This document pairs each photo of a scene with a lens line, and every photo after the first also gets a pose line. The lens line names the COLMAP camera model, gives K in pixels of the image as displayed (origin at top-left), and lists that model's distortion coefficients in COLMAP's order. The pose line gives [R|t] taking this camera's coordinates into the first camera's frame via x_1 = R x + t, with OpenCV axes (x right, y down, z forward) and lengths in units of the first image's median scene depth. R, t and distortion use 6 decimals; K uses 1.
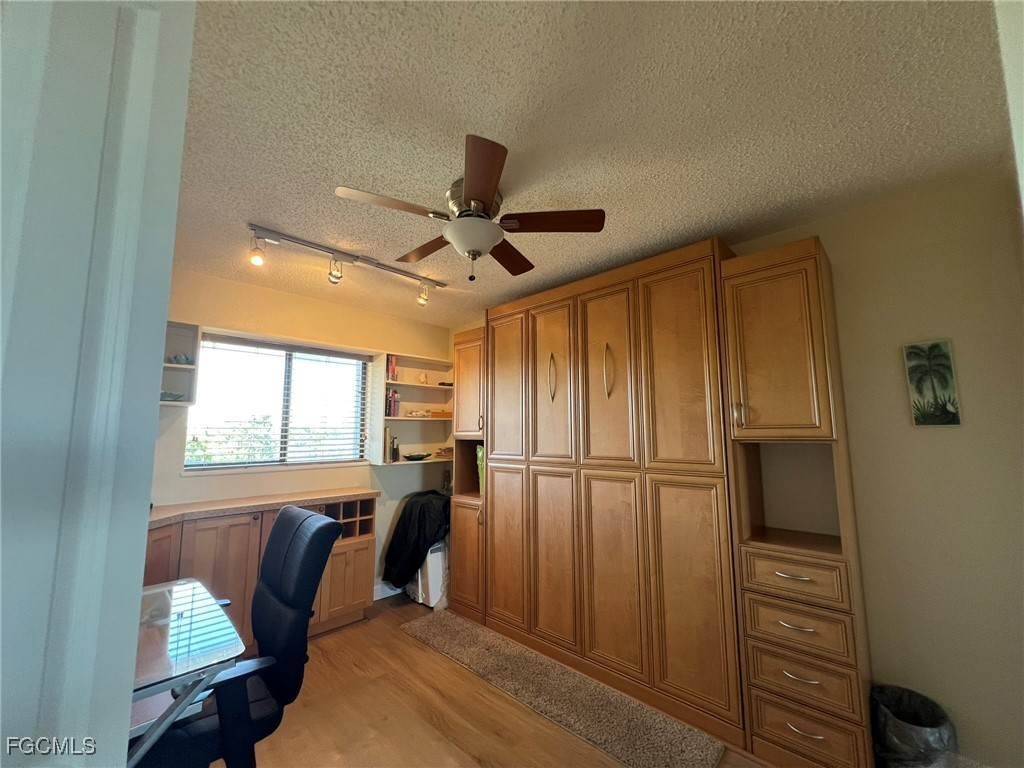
lens RADIAL K [[412.7, 0, 511.5], [0, 412.7, 384.6], [0, 0, 1]] dist [0.001009, 0.000772]
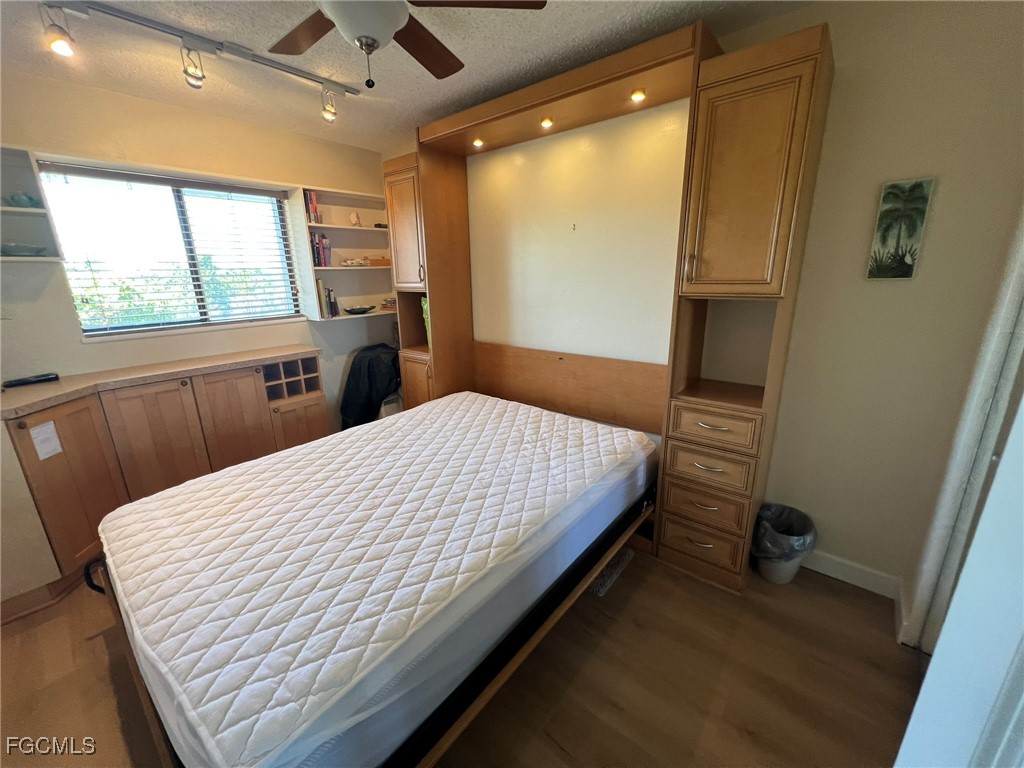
lens RADIAL K [[412.7, 0, 512.0], [0, 412.7, 385.2], [0, 0, 1]] dist [0.001009, 0.000772]
pose [[0.997053, -0.035874, 0.067817, 0.067753], [0.007511, 0.925341, 0.379061, -0.028531], [-0.076353, -0.377434, 0.922883, 0.070376]]
